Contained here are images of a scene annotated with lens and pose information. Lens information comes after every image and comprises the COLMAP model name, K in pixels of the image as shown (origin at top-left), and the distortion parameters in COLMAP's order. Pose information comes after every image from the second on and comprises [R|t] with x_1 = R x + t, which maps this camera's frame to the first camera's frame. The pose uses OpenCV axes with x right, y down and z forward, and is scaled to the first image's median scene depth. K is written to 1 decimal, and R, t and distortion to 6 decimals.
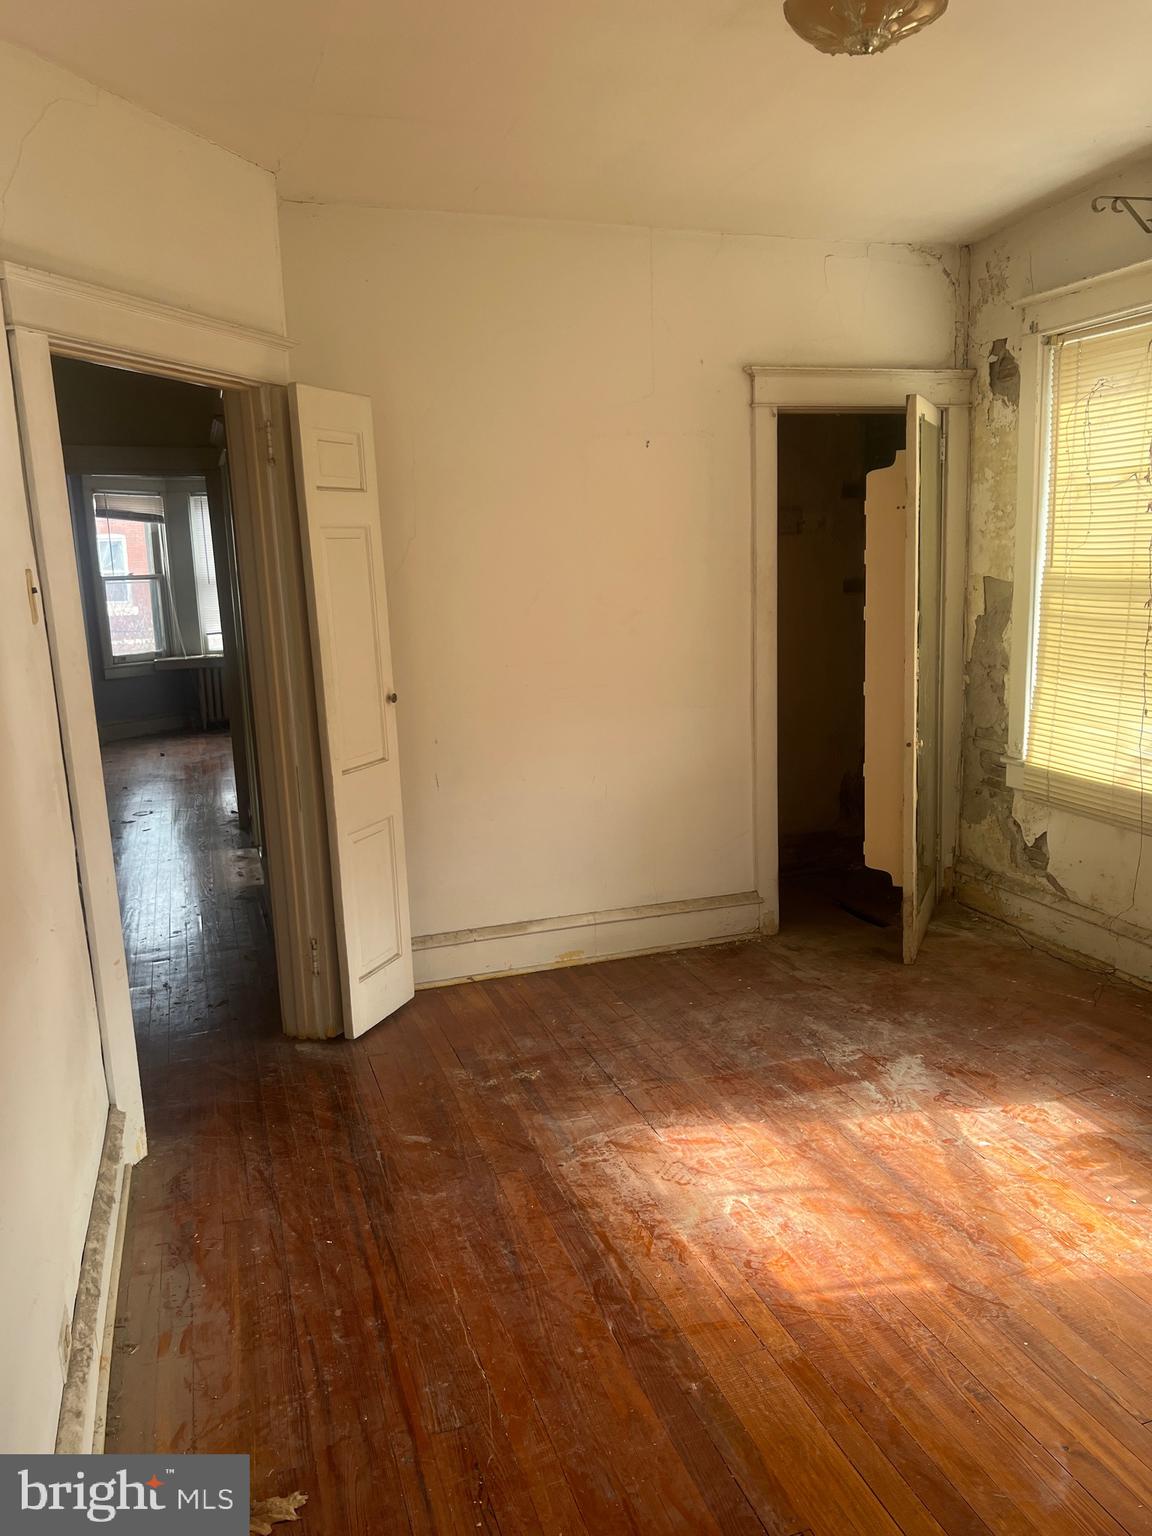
lens RADIAL K [[1156.3, 0, 580.0], [0, 1156.3, 765.6], [0, 0, 1]] dist [0.050419, -0.063420]
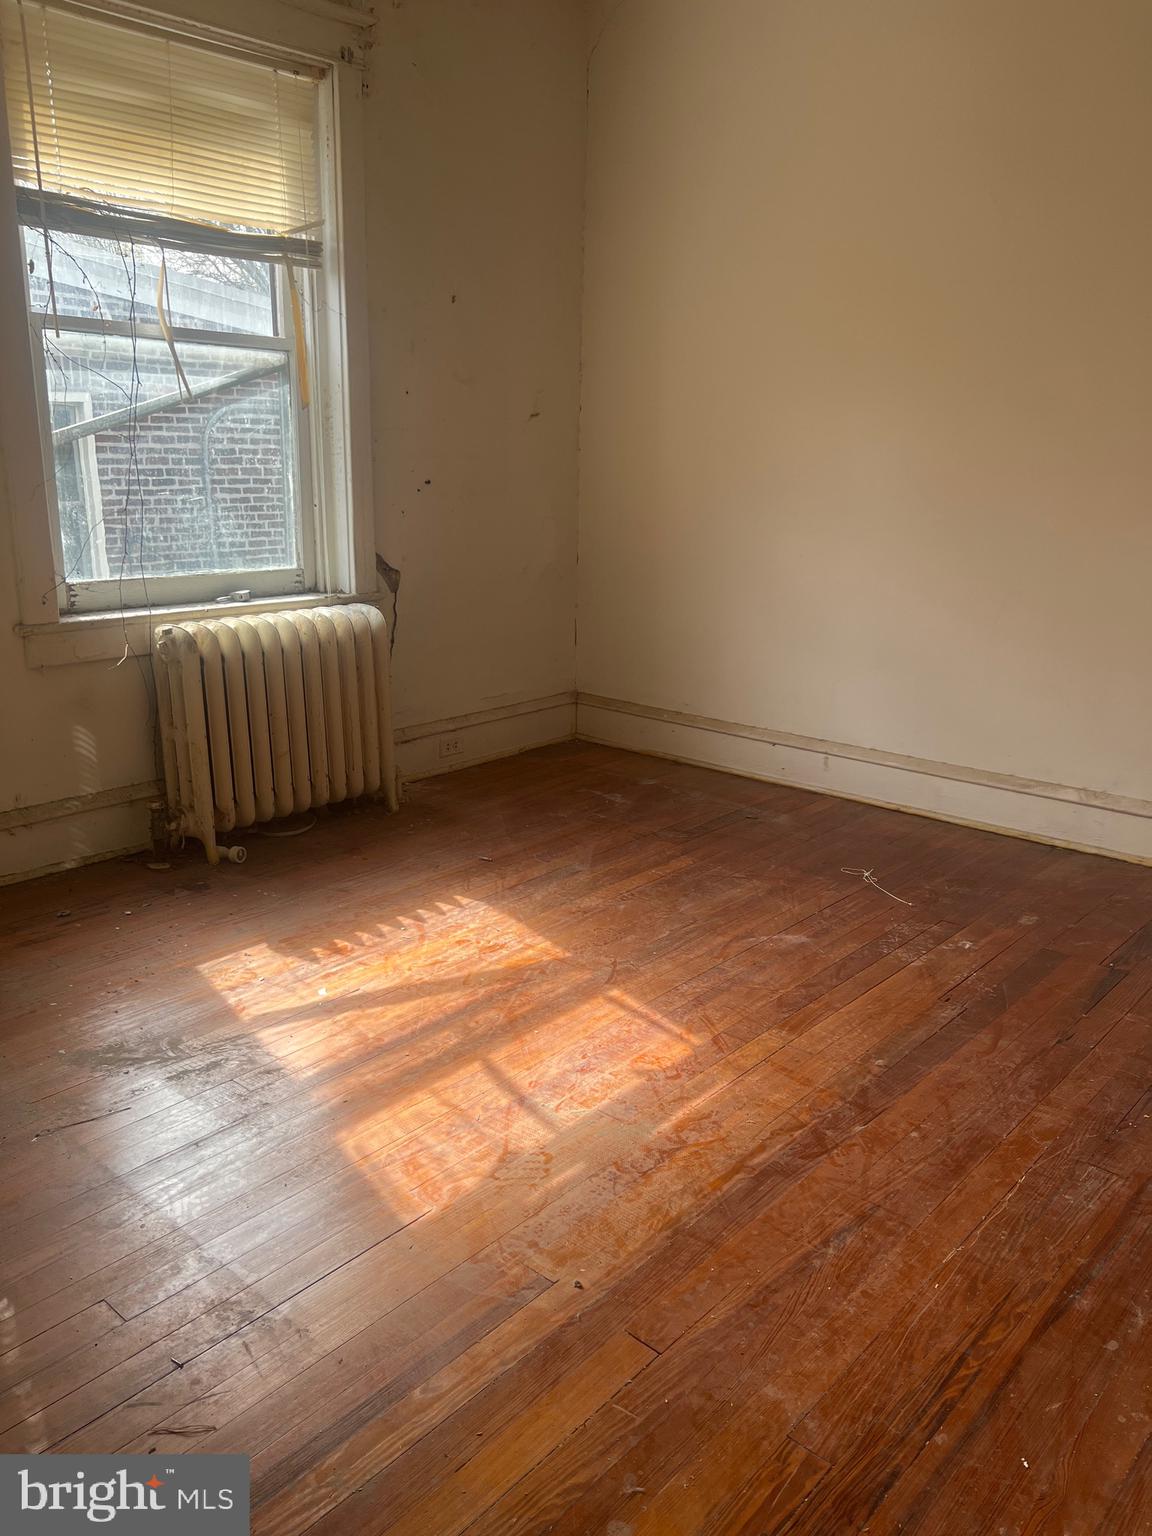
lens RADIAL K [[1156.3, 0, 578.3], [0, 1156.3, 768.8], [0, 0, 1]] dist [0.050419, -0.063420]
pose [[-0.490251, -0.198065, 0.848778, -0.523500], [0.163964, 0.935491, 0.313005, -0.080764], [-0.856019, 0.292621, -0.426150, 1.367311]]
